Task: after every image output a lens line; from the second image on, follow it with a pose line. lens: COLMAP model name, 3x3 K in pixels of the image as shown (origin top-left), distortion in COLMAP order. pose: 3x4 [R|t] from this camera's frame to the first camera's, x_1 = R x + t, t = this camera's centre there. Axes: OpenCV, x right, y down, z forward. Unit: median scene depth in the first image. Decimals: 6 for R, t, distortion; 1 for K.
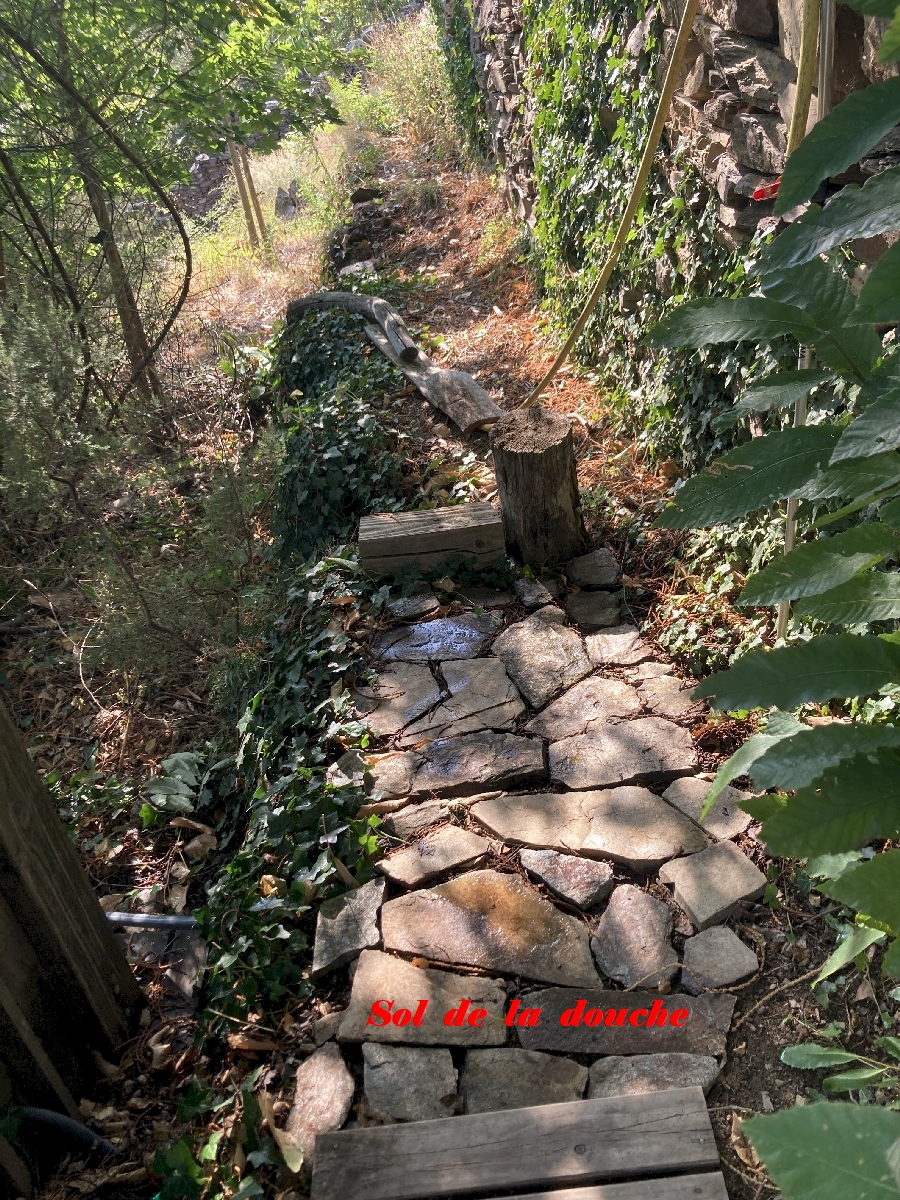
lens RADIAL K [[986.1, 0, 450.0], [0, 986.1, 600.0], [0, 0, 1]] dist [0.003656, 0.003471]
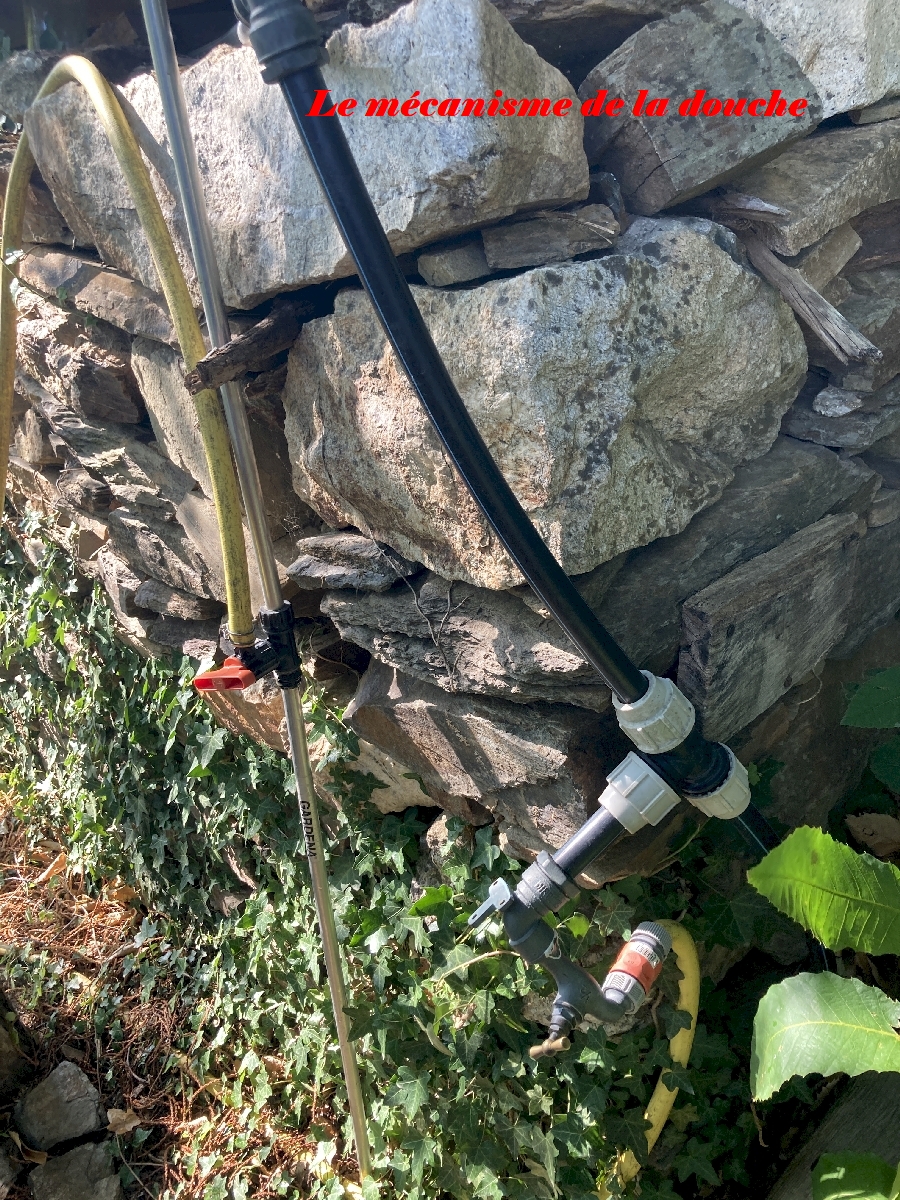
lens RADIAL K [[986.1, 0, 450.0], [0, 986.1, 600.0], [0, 0, 1]] dist [0.003656, 0.003471]
pose [[0.804905, -0.207485, 0.555947, 0.064744], [0.300263, 0.950497, -0.079988, -0.254676], [-0.511830, 0.231313, 0.827360, 0.252886]]
